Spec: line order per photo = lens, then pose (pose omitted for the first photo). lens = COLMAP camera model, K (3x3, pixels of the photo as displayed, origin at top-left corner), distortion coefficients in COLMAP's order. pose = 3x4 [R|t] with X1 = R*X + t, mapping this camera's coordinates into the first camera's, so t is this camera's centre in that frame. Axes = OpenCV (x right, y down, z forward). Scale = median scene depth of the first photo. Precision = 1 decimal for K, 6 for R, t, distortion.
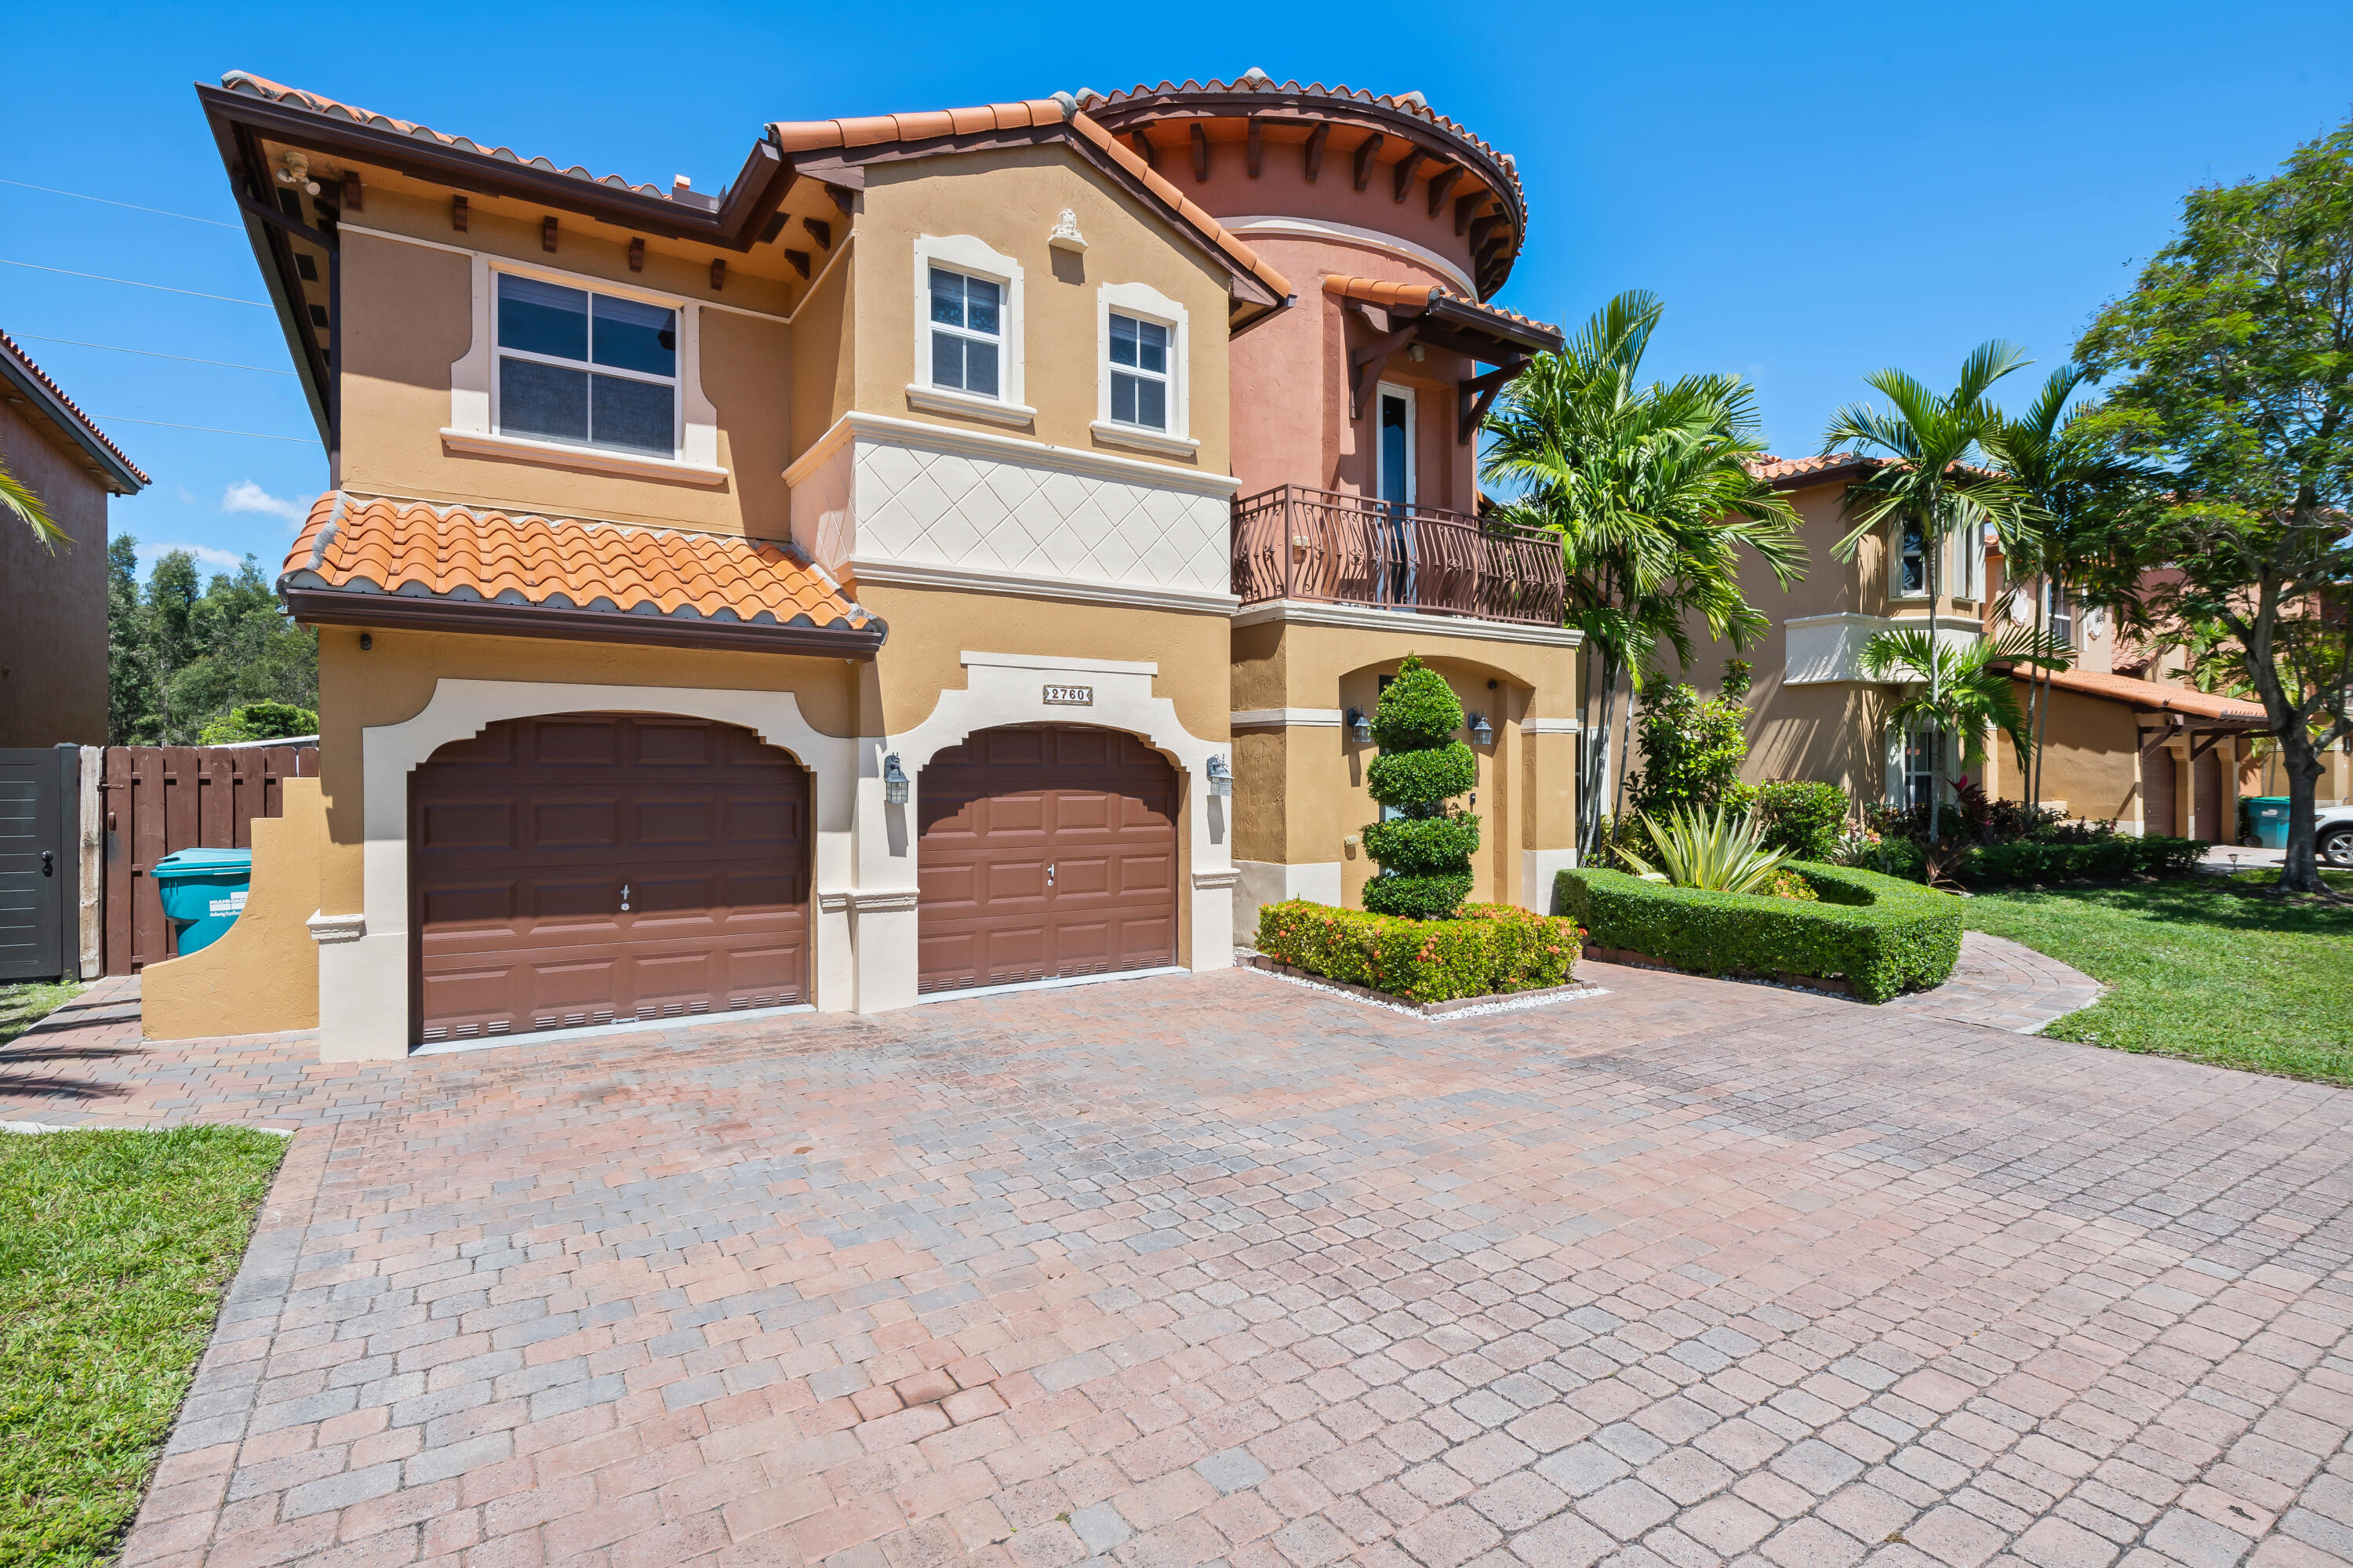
lens RADIAL K [[1154.0, 0, 1190.9], [0, 1154.0, 782.9], [0, 0, 1]] dist [0.002019, -0.001534]
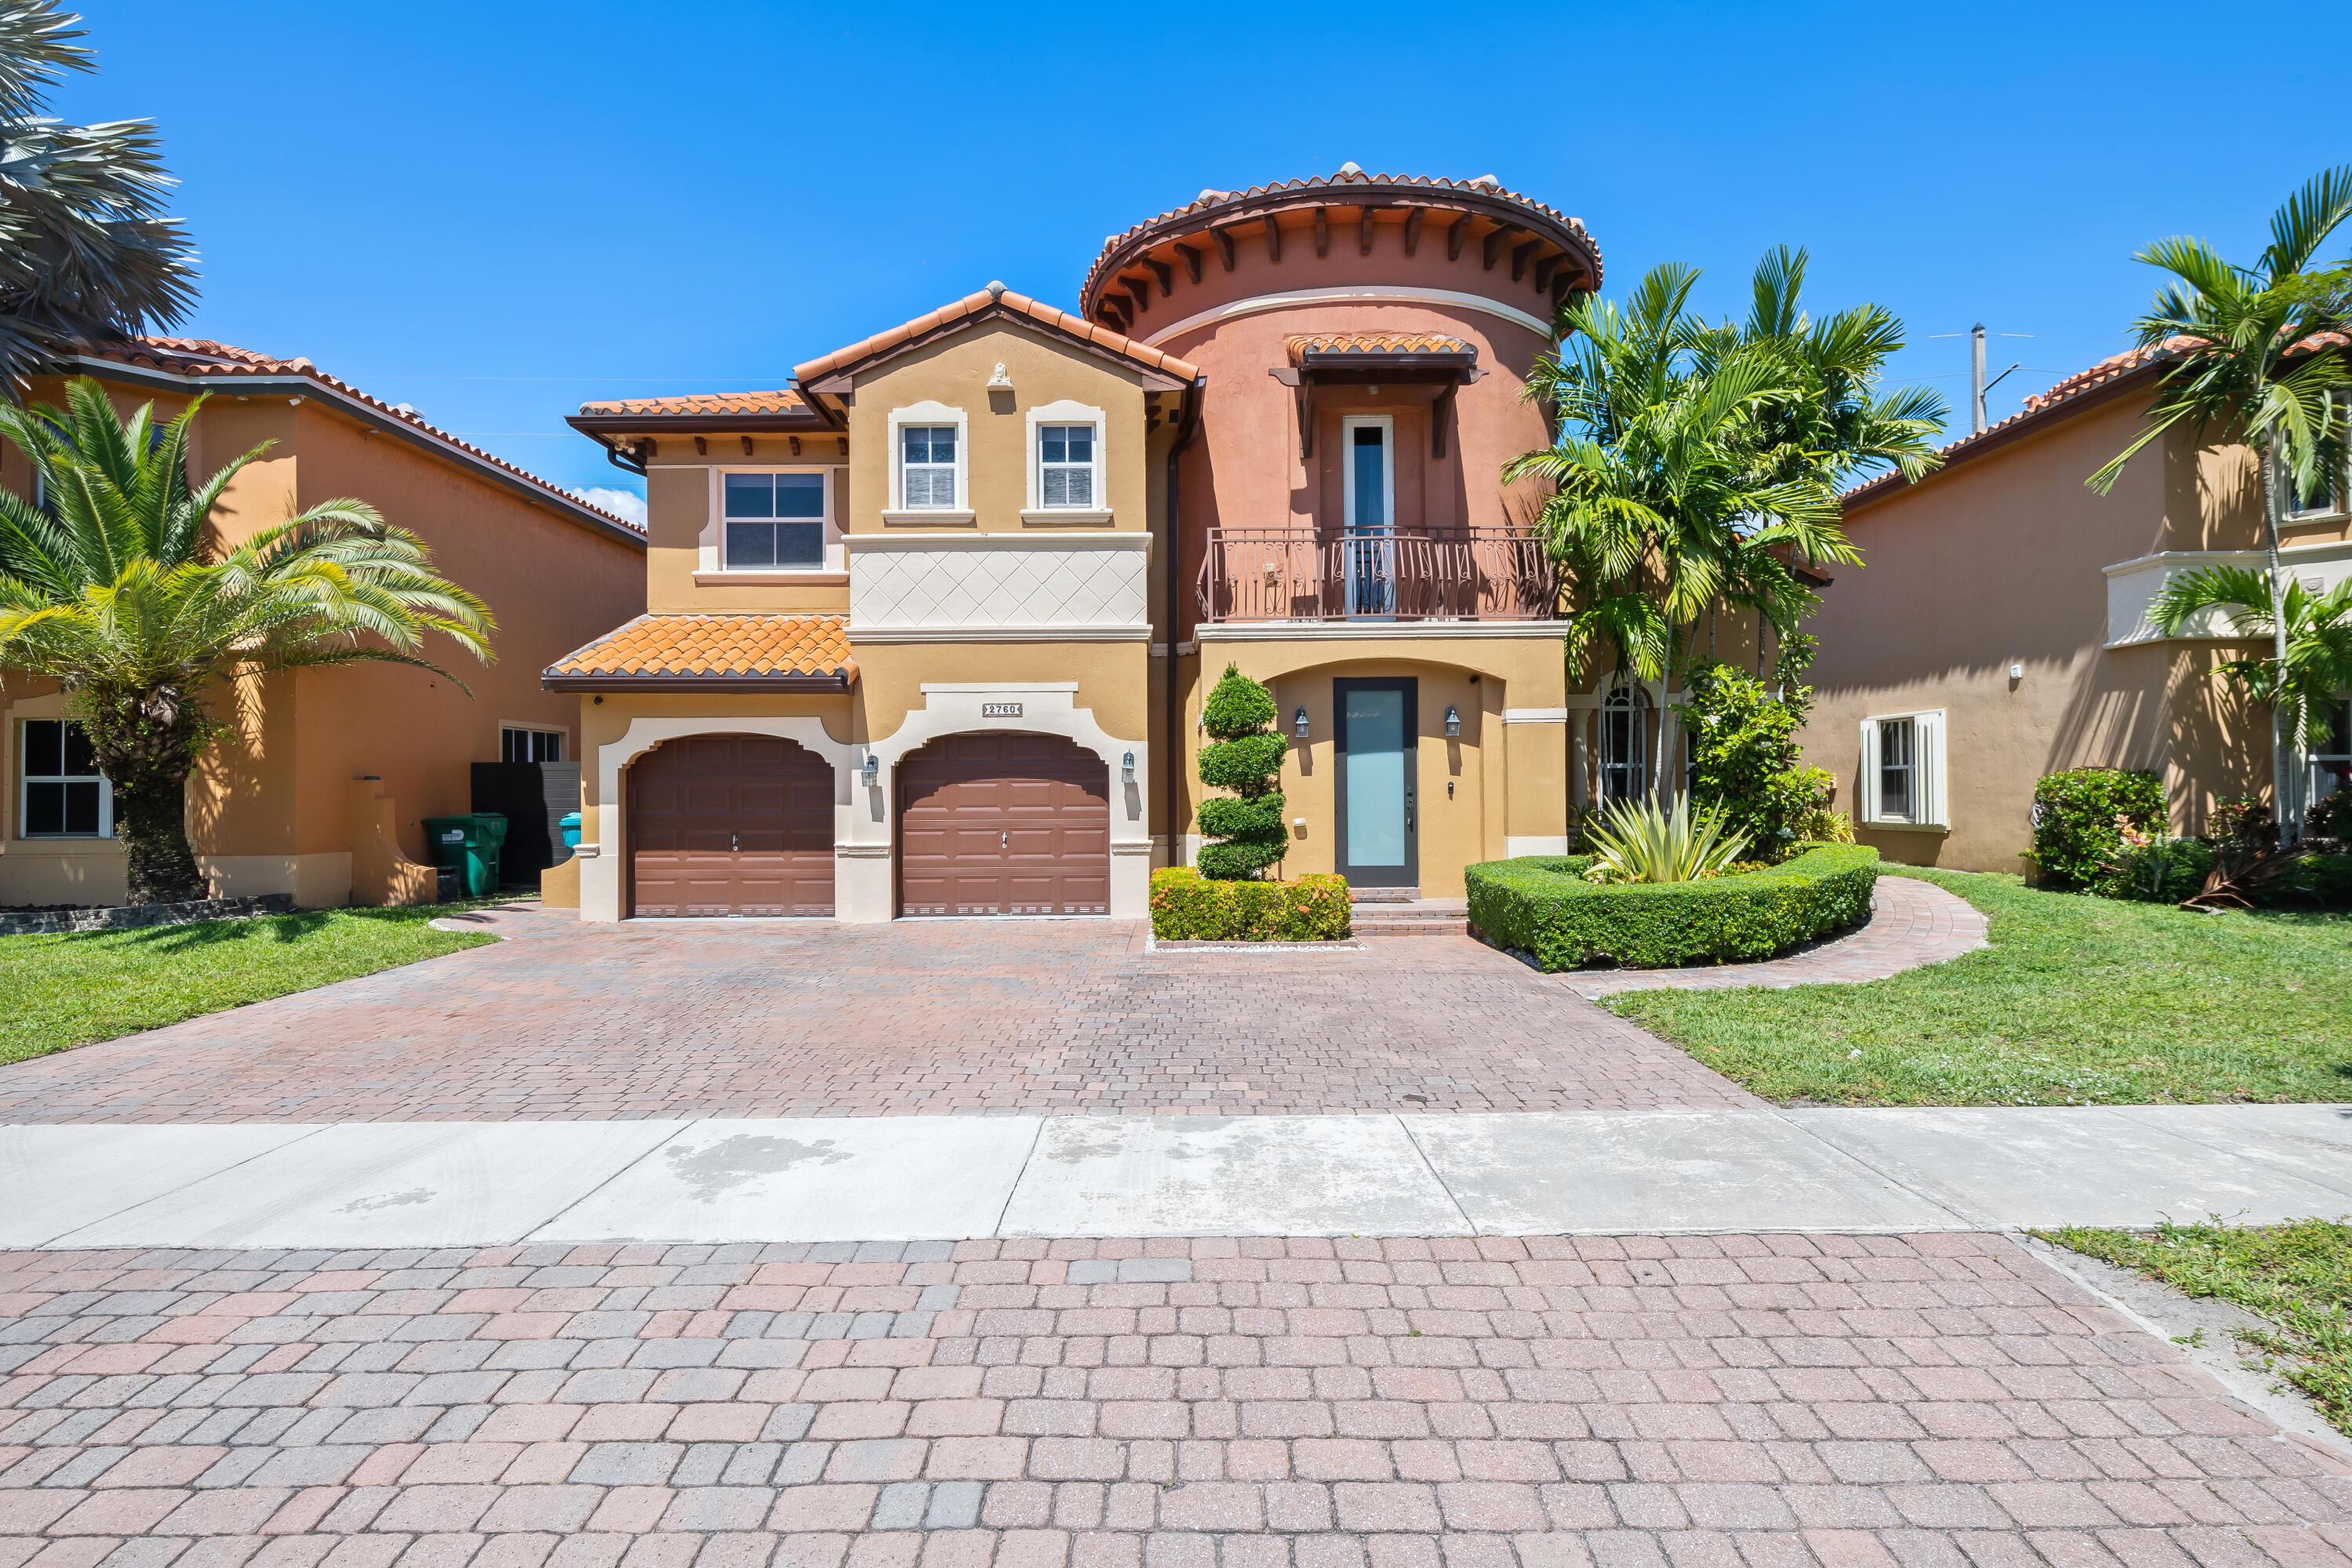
lens RADIAL K [[1220.8, 0, 1174.9], [0, 1220.8, 779.8], [0, 0, 1]] dist [0.002063, -0.000832]
pose [[0.831972, -0.008831, -0.554747, 0.890526], [0.002993, 0.999930, -0.011428, 0.025578], [0.554810, 0.007847, 0.831940, -0.109170]]
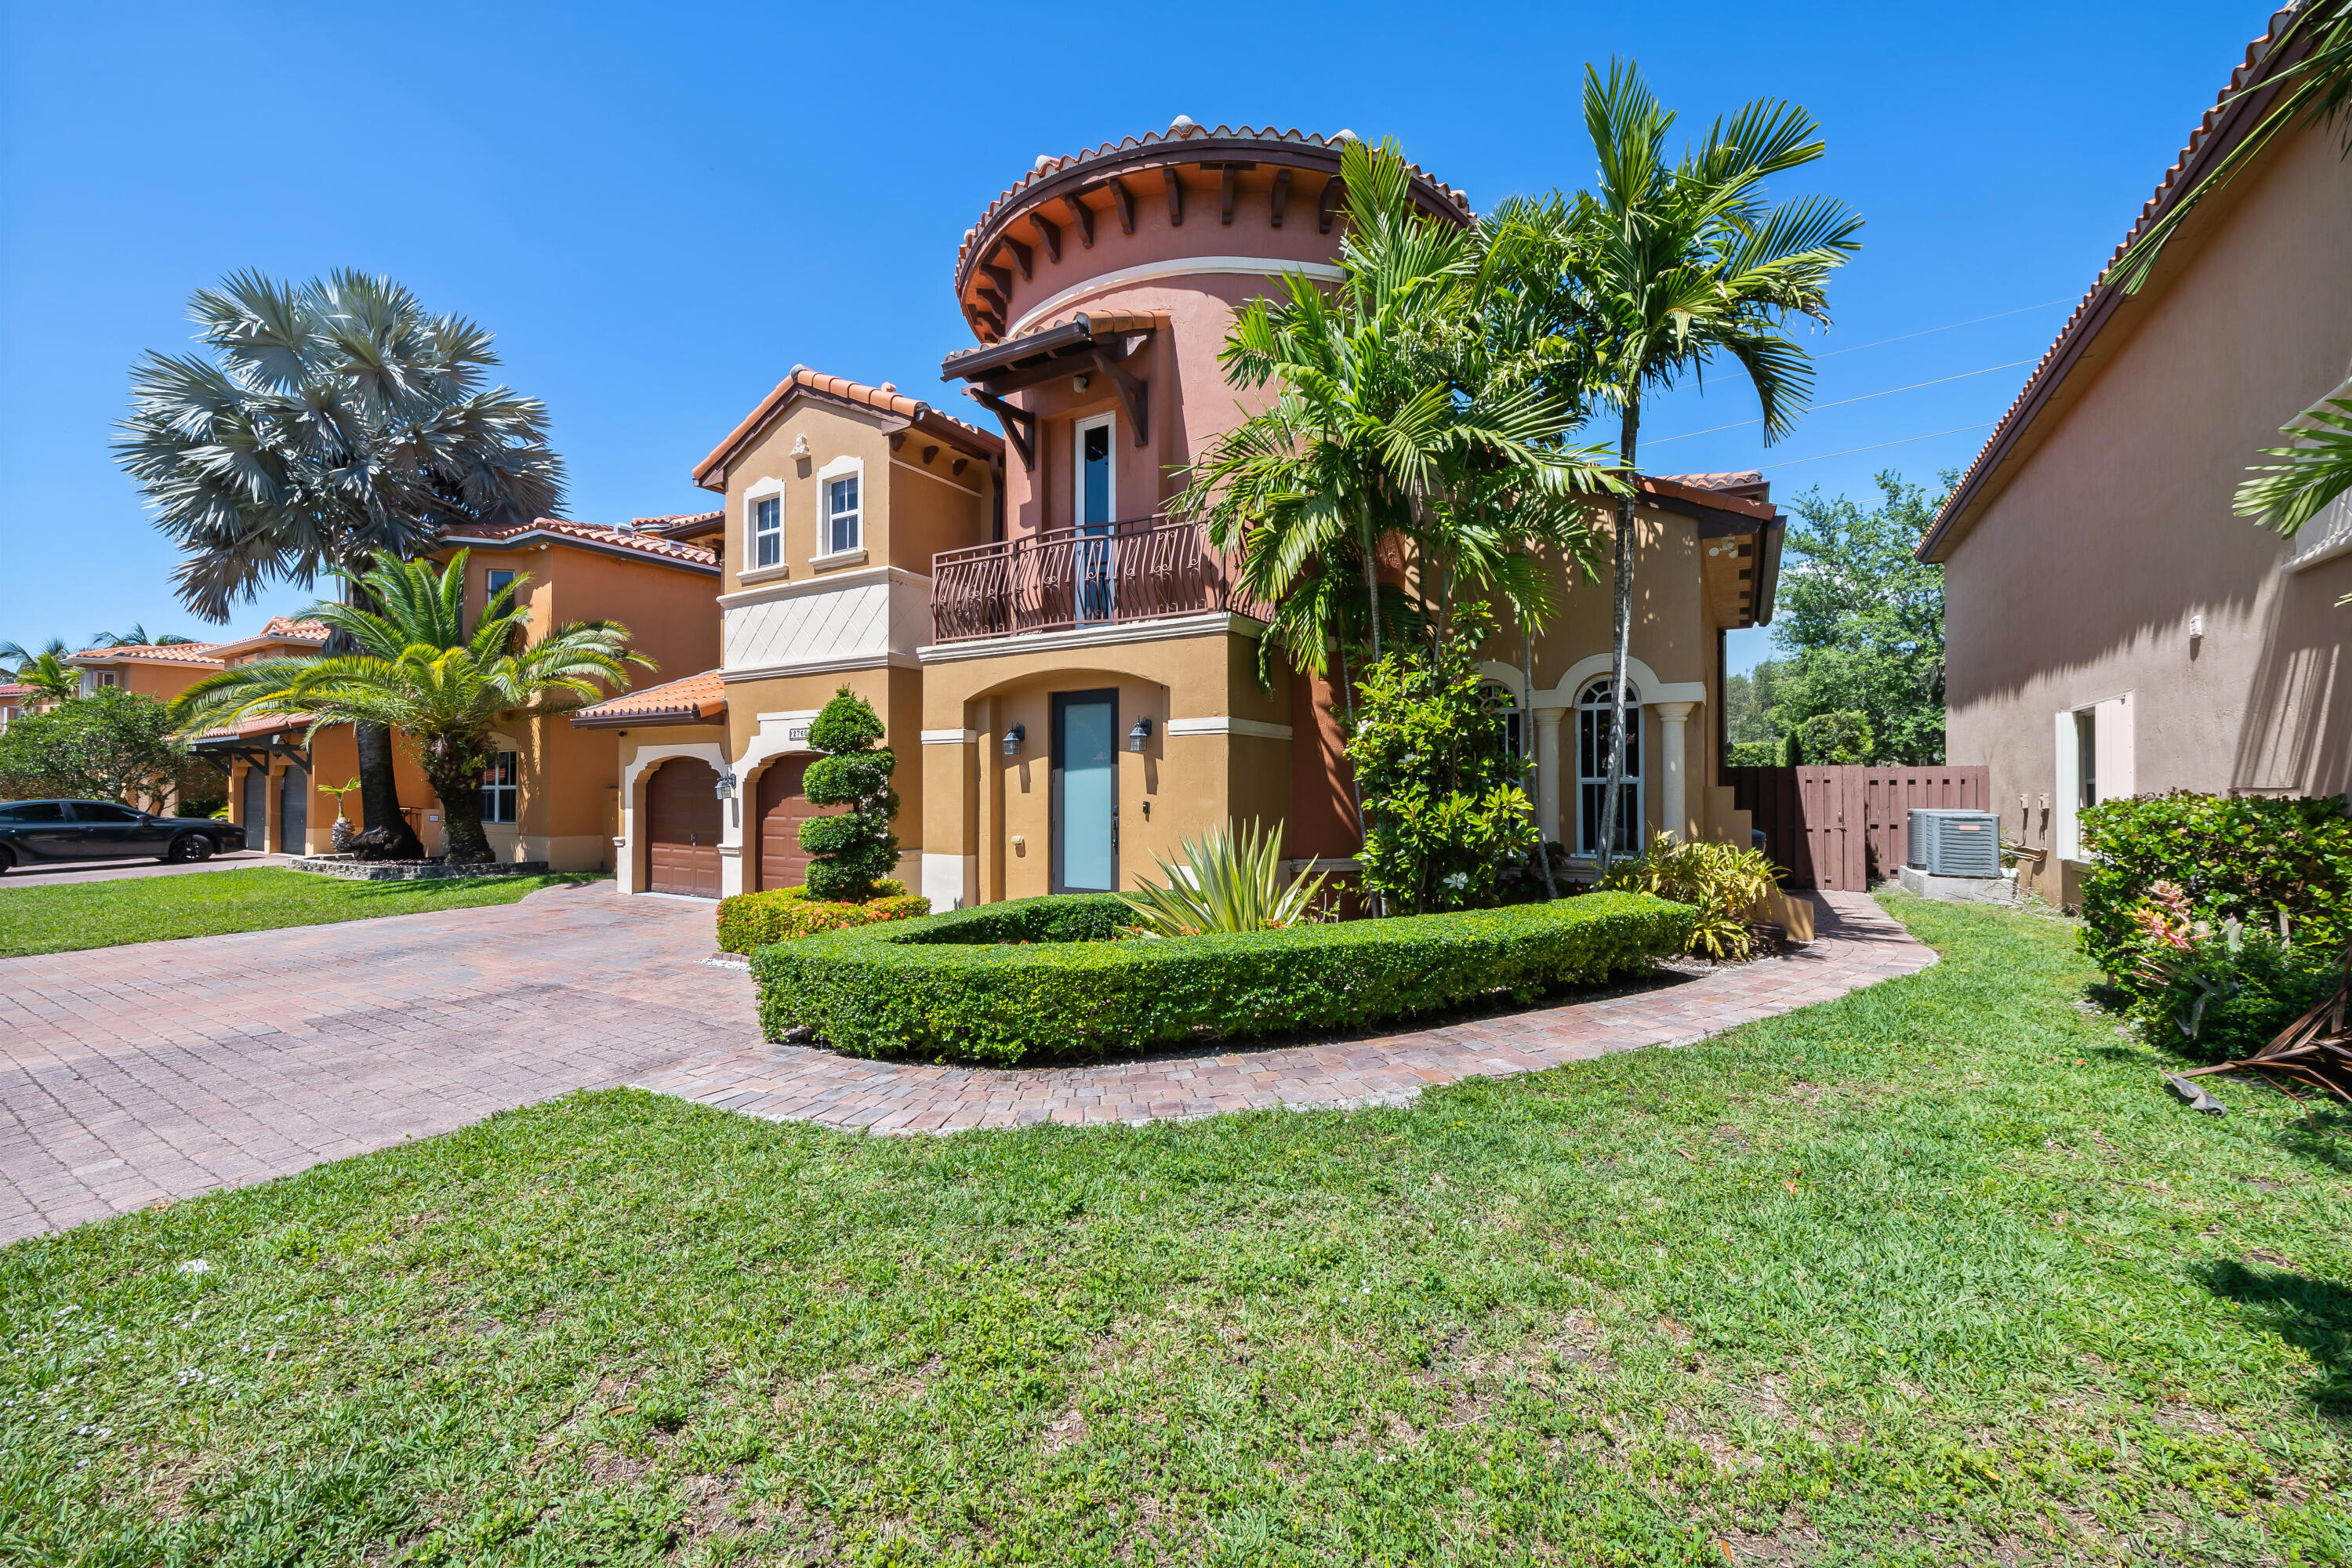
lens RADIAL K [[928.7, 0, 1173.0], [0, 928.7, 783.5], [0, 0, 1]] dist [-0.000382, -0.003435]
pose [[0.420123, -0.003631, -0.907460, 1.300175], [-0.005580, 0.999963, -0.006584, -0.001275], [0.907450, 0.007830, 0.420087, 0.936678]]
